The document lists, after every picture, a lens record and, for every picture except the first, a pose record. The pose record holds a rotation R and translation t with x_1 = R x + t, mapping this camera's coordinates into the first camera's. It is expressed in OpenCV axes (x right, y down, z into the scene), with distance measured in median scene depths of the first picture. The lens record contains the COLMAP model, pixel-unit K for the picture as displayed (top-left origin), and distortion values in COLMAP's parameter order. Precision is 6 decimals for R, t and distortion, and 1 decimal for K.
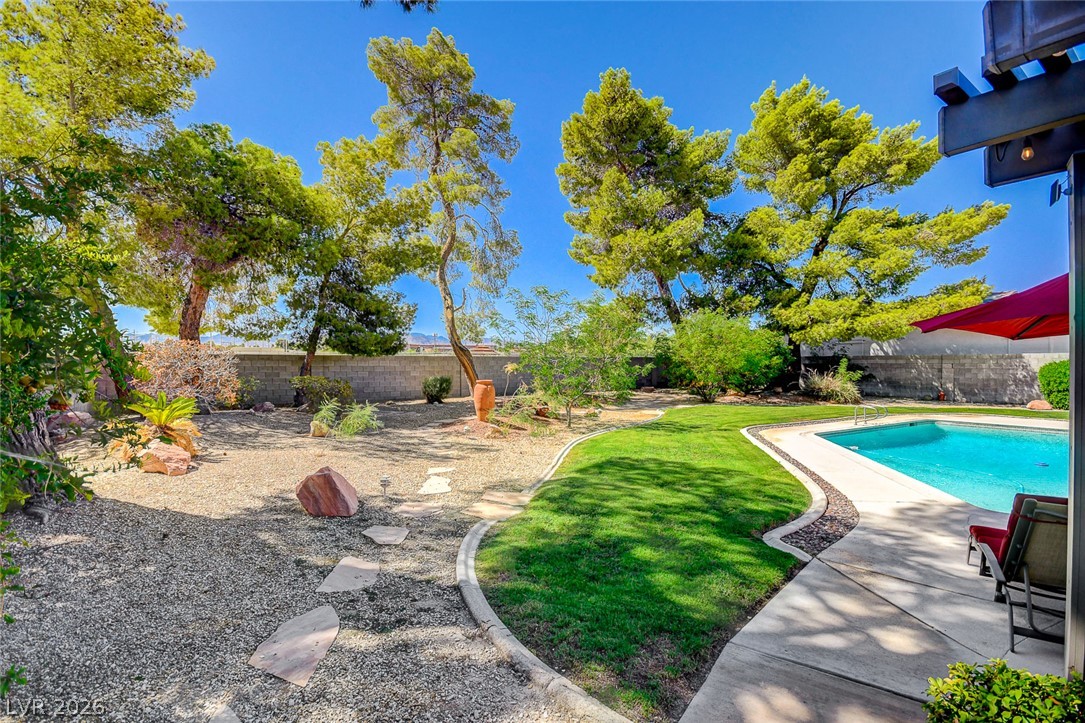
lens RADIAL K [[480.8, 0, 542.5], [0, 480.8, 361.5], [0, 0, 1]] dist [0.001477, -0.000101]
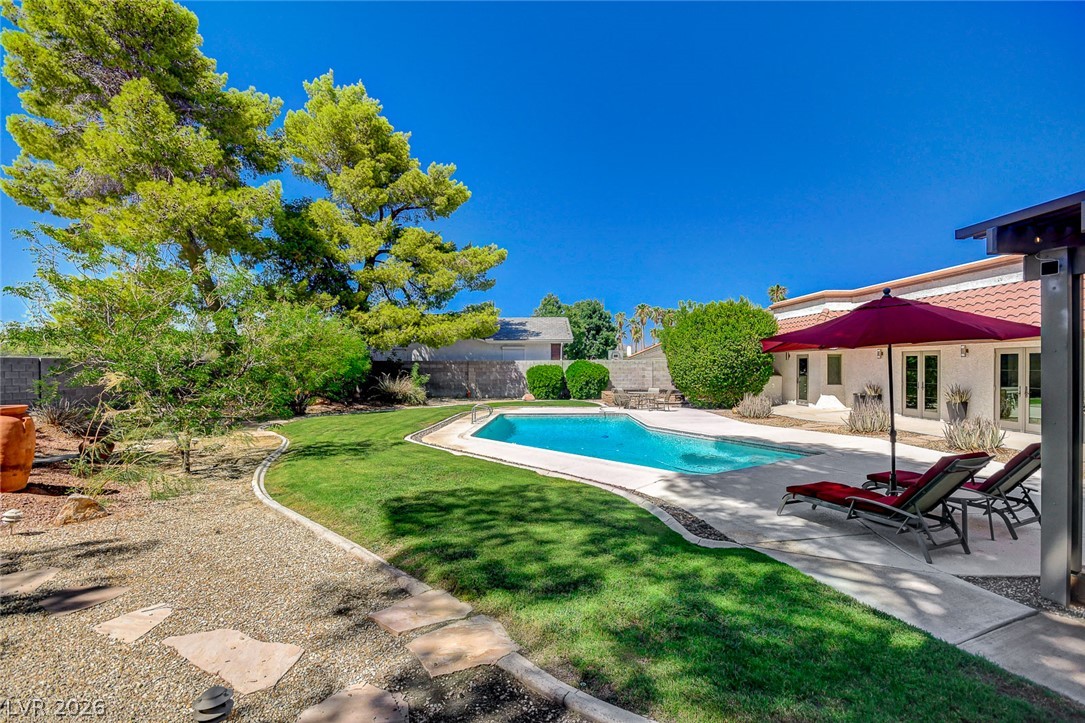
lens RADIAL K [[490.6, 0, 542.5], [0, 490.6, 361.5], [0, 0, 1]] dist [0.001832, -0.000721]
pose [[0.546551, 0.010409, 0.837361, -0.121158], [-0.004554, 0.999945, -0.009457, -0.000944], [-0.837414, 0.001355, 0.546568, 0.146401]]
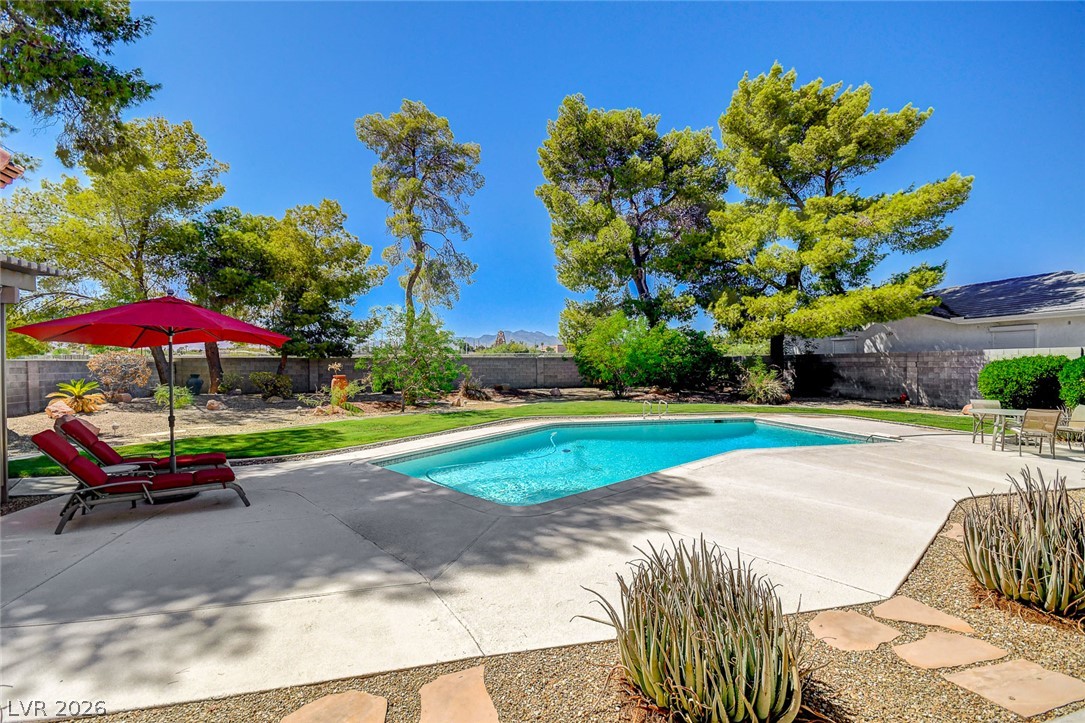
lens RADIAL K [[483.4, 0, 542.5], [0, 483.4, 361.5], [0, 0, 1]] dist [-0.002466, -0.000189]
pose [[0.938616, -0.004479, -0.344934, 0.496651], [0.004822, 0.999988, 0.000137, 0.000490], [0.344930, -0.001792, 0.938627, -0.063716]]
